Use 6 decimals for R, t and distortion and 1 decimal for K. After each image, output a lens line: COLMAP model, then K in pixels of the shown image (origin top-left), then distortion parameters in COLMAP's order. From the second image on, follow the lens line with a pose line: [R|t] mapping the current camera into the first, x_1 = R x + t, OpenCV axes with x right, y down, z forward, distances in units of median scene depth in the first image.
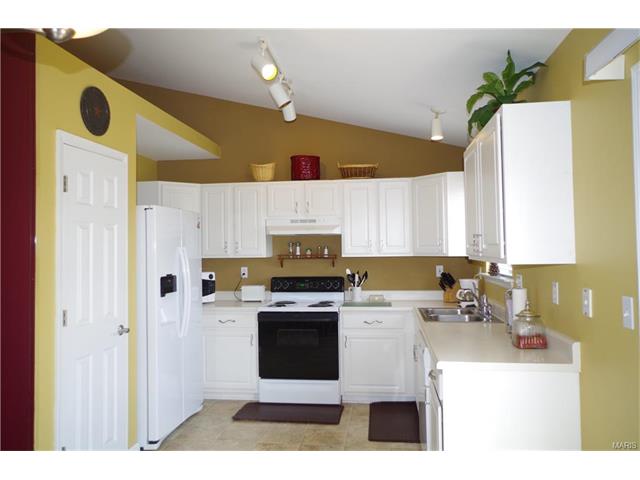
lens RADIAL K [[491.0, 0, 323.8], [0, 491.0, 237.8], [0, 0, 1]] dist [-0.037869, 0.026924]
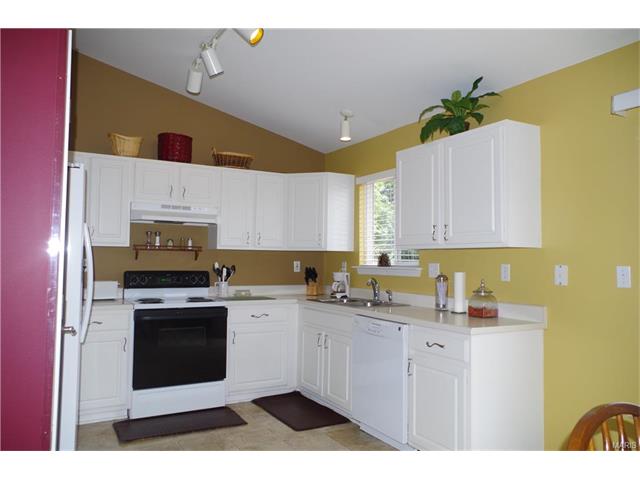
lens RADIAL K [[491.0, 0, 324.1], [0, 491.0, 243.0], [0, 0, 1]] dist [-0.037869, 0.026924]
pose [[0.800027, 0.042974, 0.598422, -0.386705], [-0.034675, 0.999076, -0.025389, 0.047972], [-0.598961, -0.000438, 0.800778, 0.144219]]
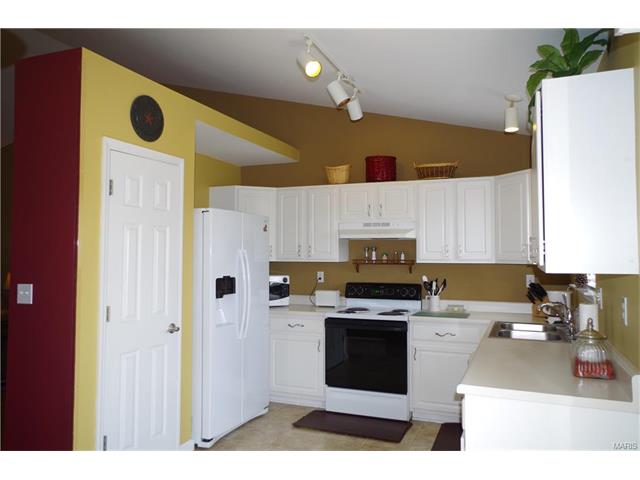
lens RADIAL K [[491.0, 0, 322.9], [0, 491.0, 238.8], [0, 0, 1]] dist [-0.037869, 0.026924]
pose [[0.965269, 0.006791, -0.261169, 0.116977], [-0.009580, 0.999910, -0.009409, 0.003954], [0.261081, 0.011584, 0.965247, 0.057316]]
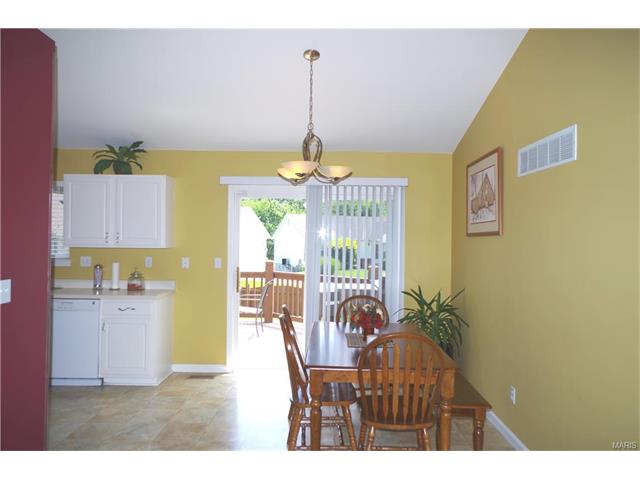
lens RADIAL K [[491.0, 0, 320.0], [0, 491.0, 240.2], [0, 0, 1]] dist [-0.037869, 0.026924]
pose [[-0.101791, 0.013879, 0.994709, -2.045343], [-0.027507, 0.999481, -0.016761, -0.034466], [-0.994425, -0.029068, -0.101356, 0.507712]]
